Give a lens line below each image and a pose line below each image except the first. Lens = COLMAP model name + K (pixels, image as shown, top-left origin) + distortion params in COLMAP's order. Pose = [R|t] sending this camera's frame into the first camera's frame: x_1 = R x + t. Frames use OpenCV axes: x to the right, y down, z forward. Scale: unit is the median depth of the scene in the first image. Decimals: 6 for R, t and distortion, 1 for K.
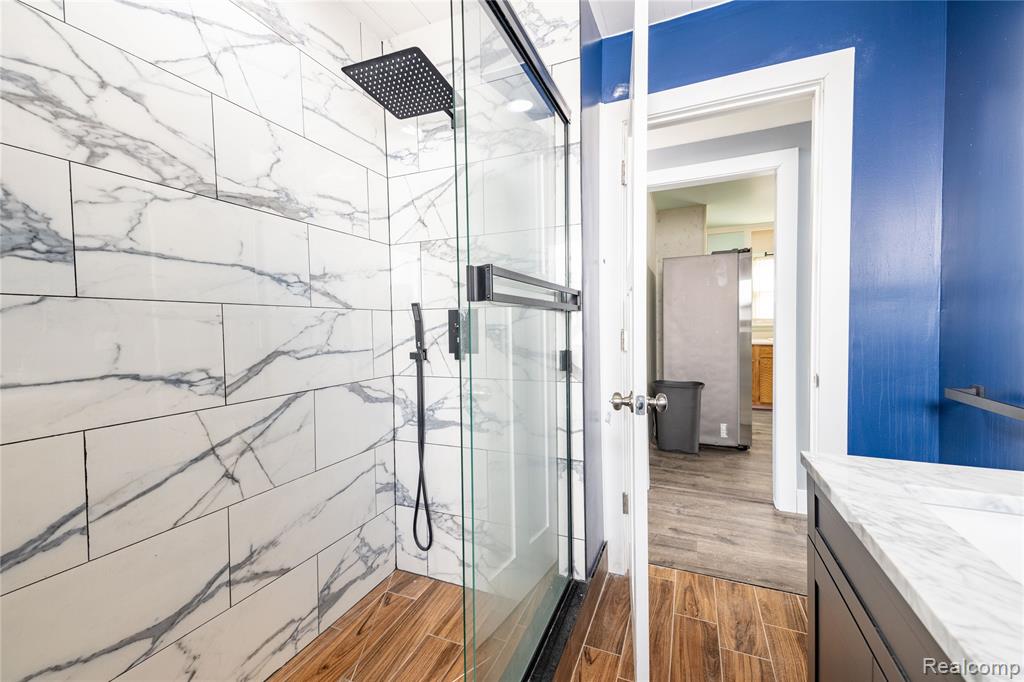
lens RADIAL K [[416.0, 0, 512.9], [0, 416.0, 337.9], [0, 0, 1]] dist [0.059551, -0.022131]
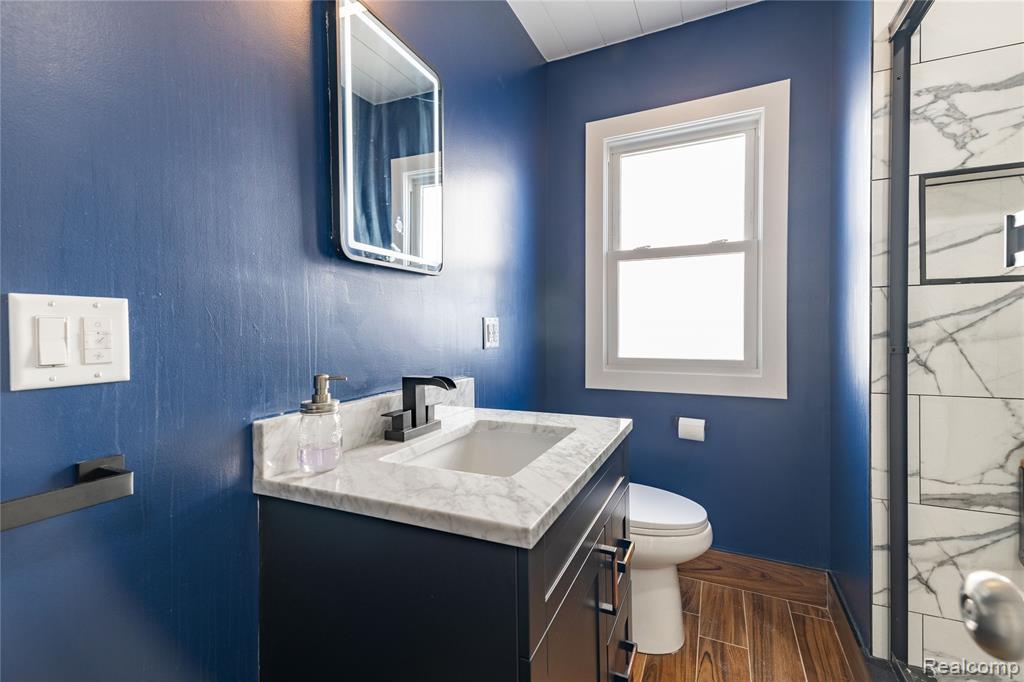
lens RADIAL K [[451.8, 0, 507.7], [0, 451.8, 335.9], [0, 0, 1]] dist [0.071058, -0.024195]
pose [[-0.999328, 0.022990, 0.028541, 0.576013], [0.024260, 0.998692, 0.044998, -0.021516], [-0.027469, 0.045661, -0.998579, 1.355994]]
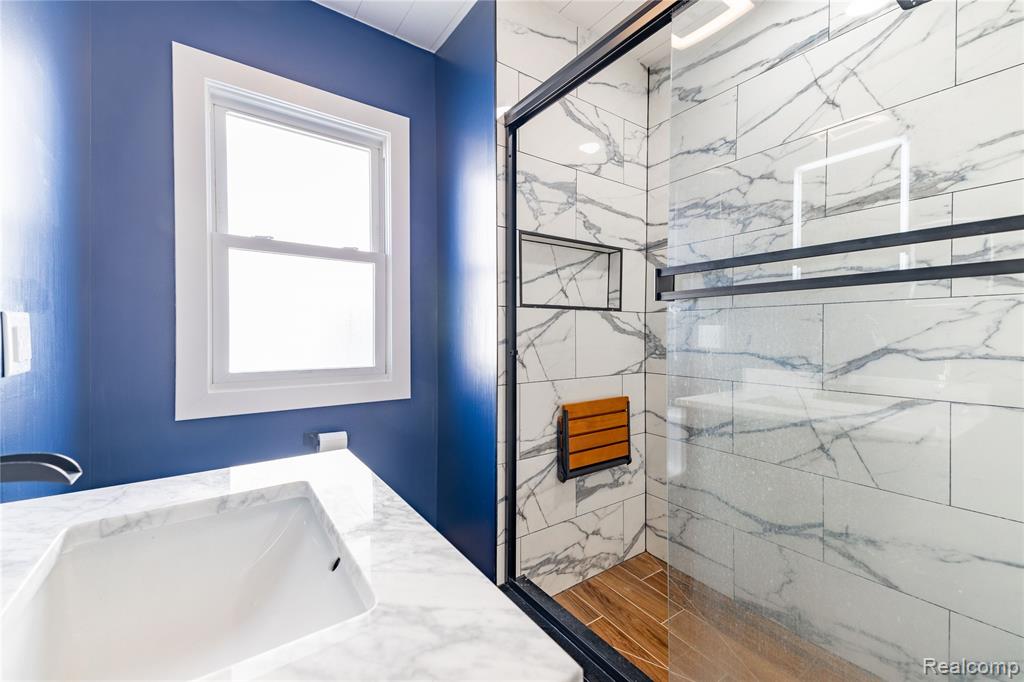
lens RADIAL K [[416.0, 0, 512.9], [0, 416.0, 337.9], [0, 0, 1]] dist [0.059551, -0.022131]
pose [[-0.524621, 0.023677, -0.851007, 0.843138], [-0.018009, 0.999081, 0.038899, -0.017485], [0.851145, 0.035733, -0.523712, 0.948676]]
